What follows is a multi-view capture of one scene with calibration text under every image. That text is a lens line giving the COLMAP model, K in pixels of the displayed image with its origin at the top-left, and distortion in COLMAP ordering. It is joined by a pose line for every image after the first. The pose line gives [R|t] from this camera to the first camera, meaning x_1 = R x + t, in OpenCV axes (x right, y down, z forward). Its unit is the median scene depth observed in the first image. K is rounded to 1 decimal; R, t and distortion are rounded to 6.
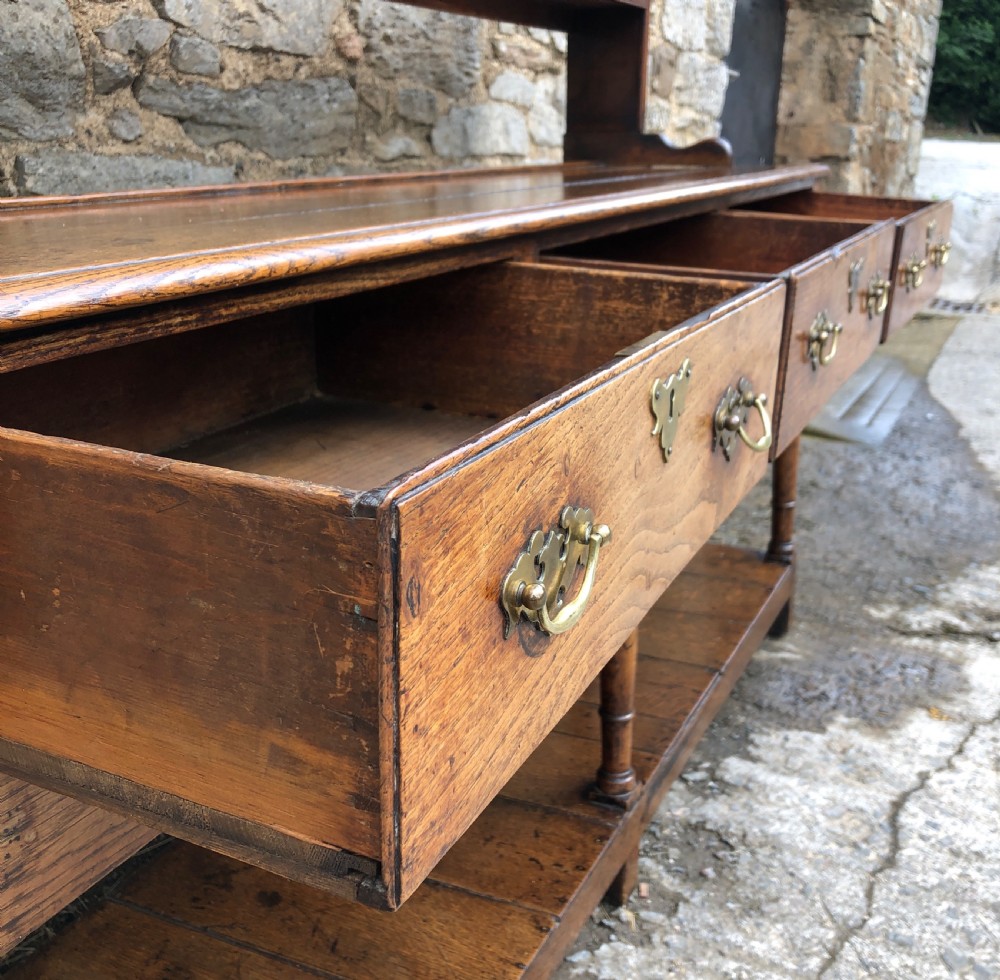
lens RADIAL K [[1115.9, 0, 515.5], [0, 1115.9, 506.1], [0, 0, 1]] dist [-0.002350, 0.000000]
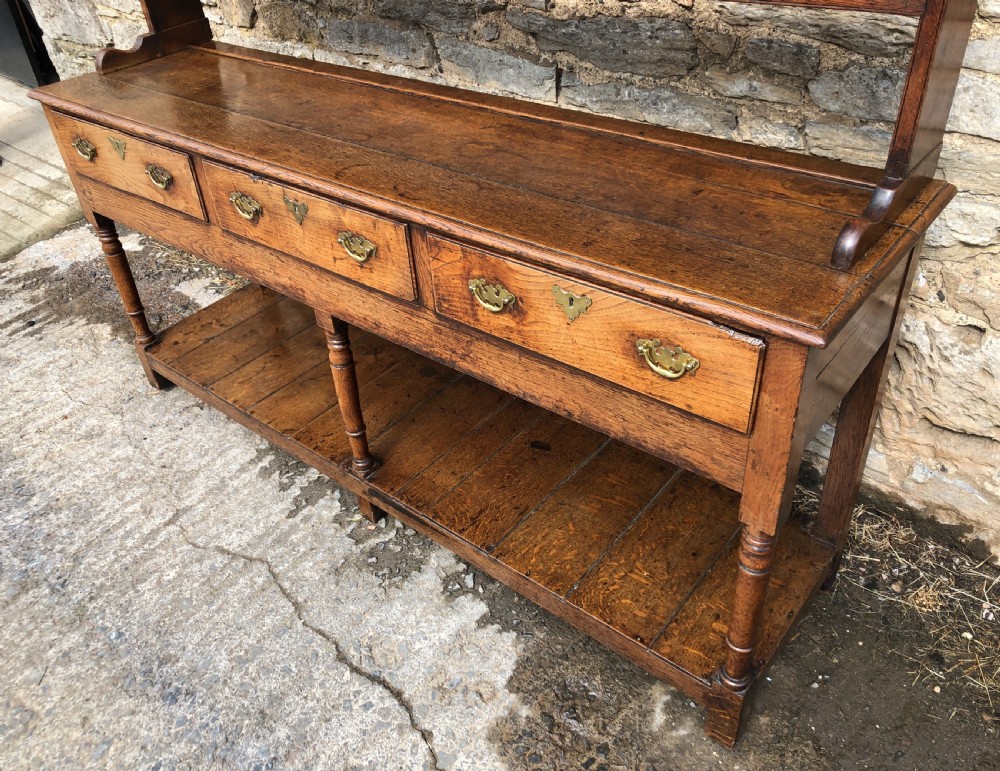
lens RADIAL K [[849.4, 0, 483.1], [0, 849.4, 369.3], [0, 0, 1]] dist [0.011824, 0.000980]
pose [[-0.248333, 0.588183, -0.769657, 0.885391], [-0.231166, 0.735605, 0.636747, -0.689272], [0.940687, 0.336044, -0.046707, 1.042662]]
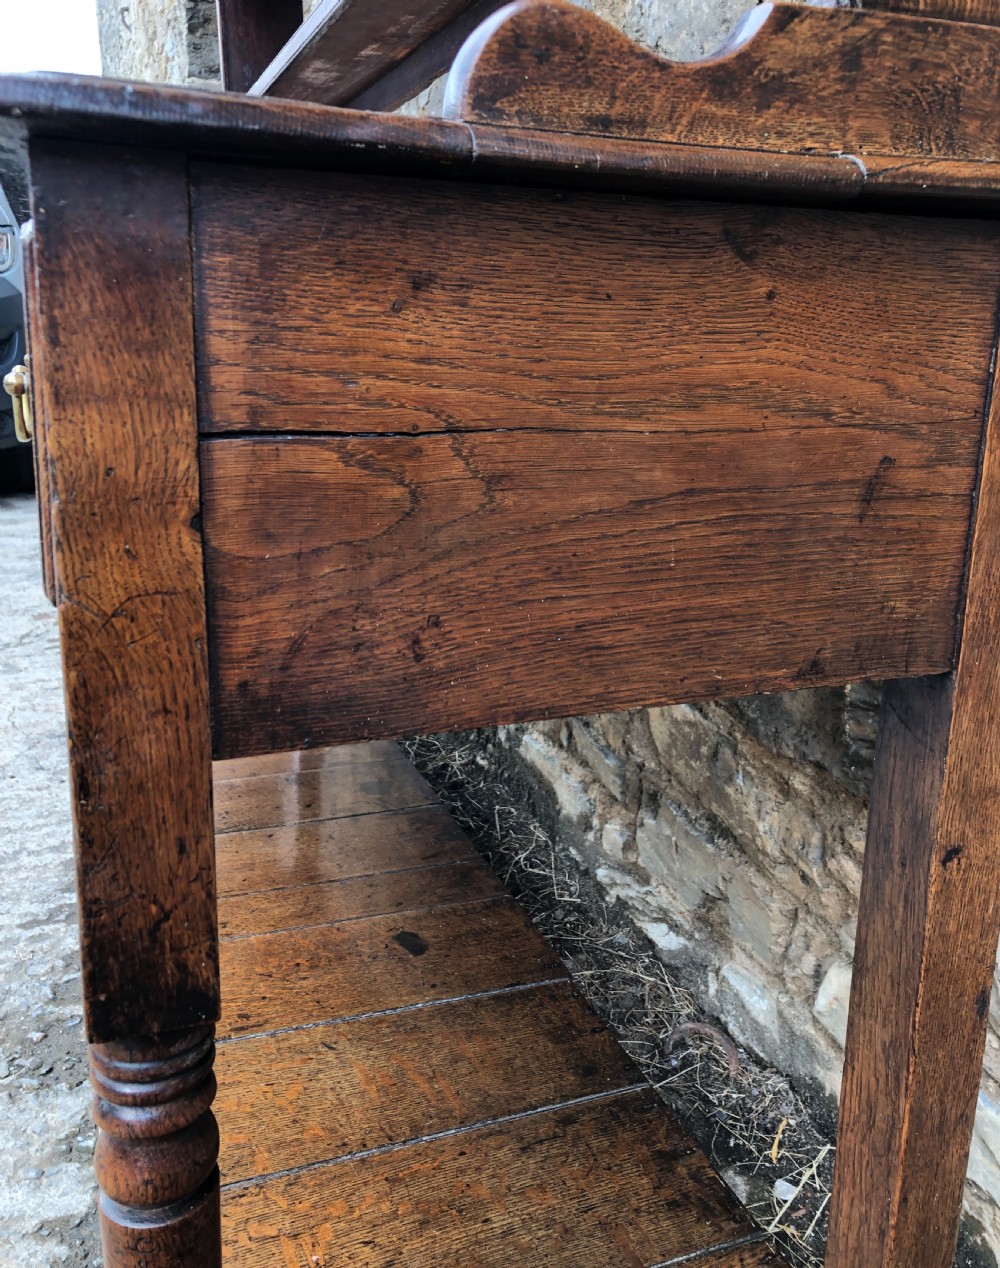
lens RADIAL K [[1104.0, 0, 501.7], [0, 1104.0, 584.9], [0, 0, 1]] dist [0.023311, -0.036895]
pose [[-0.692858, 0.159432, -0.703227, 0.439610], [-0.237533, 0.870352, 0.431352, -0.403736], [0.680827, 0.465906, -0.565160, 1.461063]]
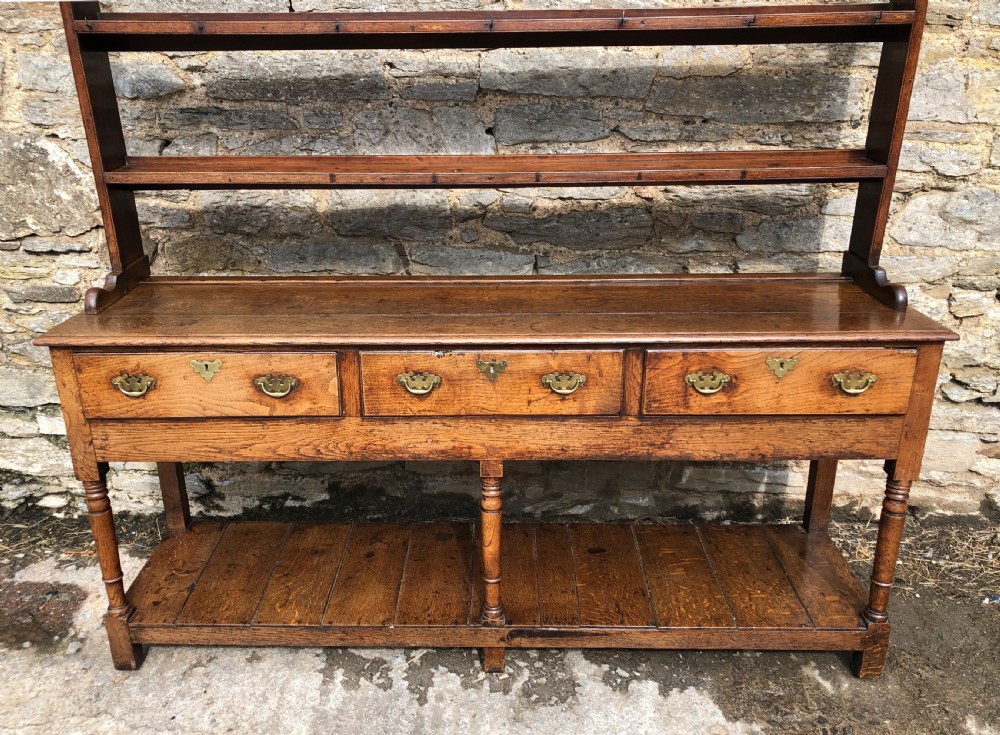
lens RADIAL K [[850.6, 0, 484.2], [0, 850.6, 376.0], [0, 0, 1]] dist [0.034434, -0.035309]
pose [[0.410485, 0.338819, -0.846583, 1.040473], [-0.279725, 0.930433, 0.236747, -0.414994], [0.867903, 0.139630, 0.476705, 0.197085]]
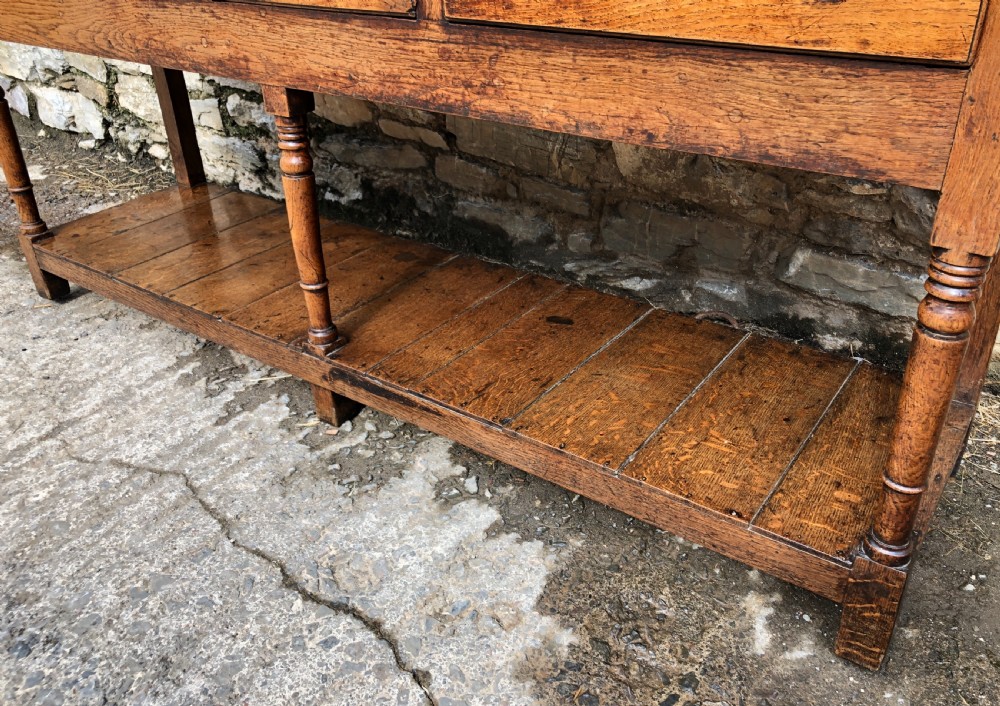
lens RADIAL K [[861.6, 0, 512.0], [0, 861.6, 343.2], [0, 0, 1]] dist [0.021652, -0.009746]
pose [[-0.168833, 0.494991, -0.852337, 0.817942], [-0.284075, 0.803620, 0.522969, -0.307190], [0.943820, 0.330422, 0.004937, 1.055569]]
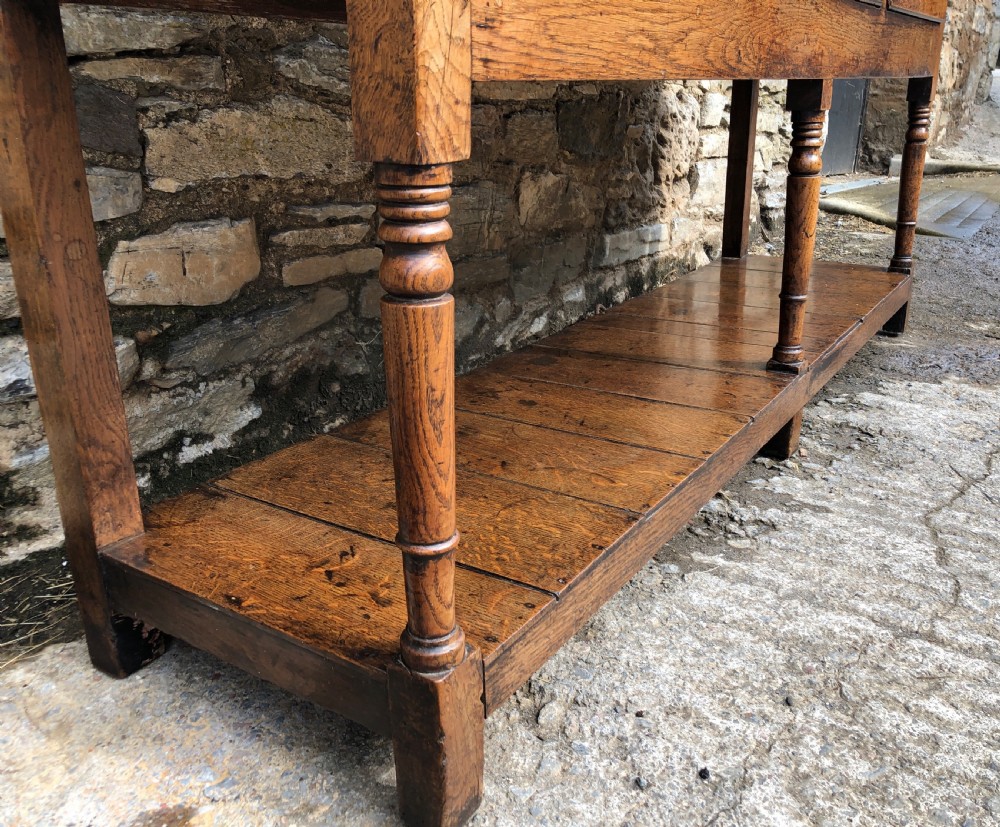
lens RADIAL K [[906.8, 0, 548.6], [0, 906.8, 402.4], [0, 0, 1]] dist [0.016186, 0.000000]
pose [[0.995814, 0.038224, -0.083031, -0.082580], [-0.036478, 0.999083, 0.022438, 0.249219], [0.083812, -0.019315, 0.996294, -0.050233]]
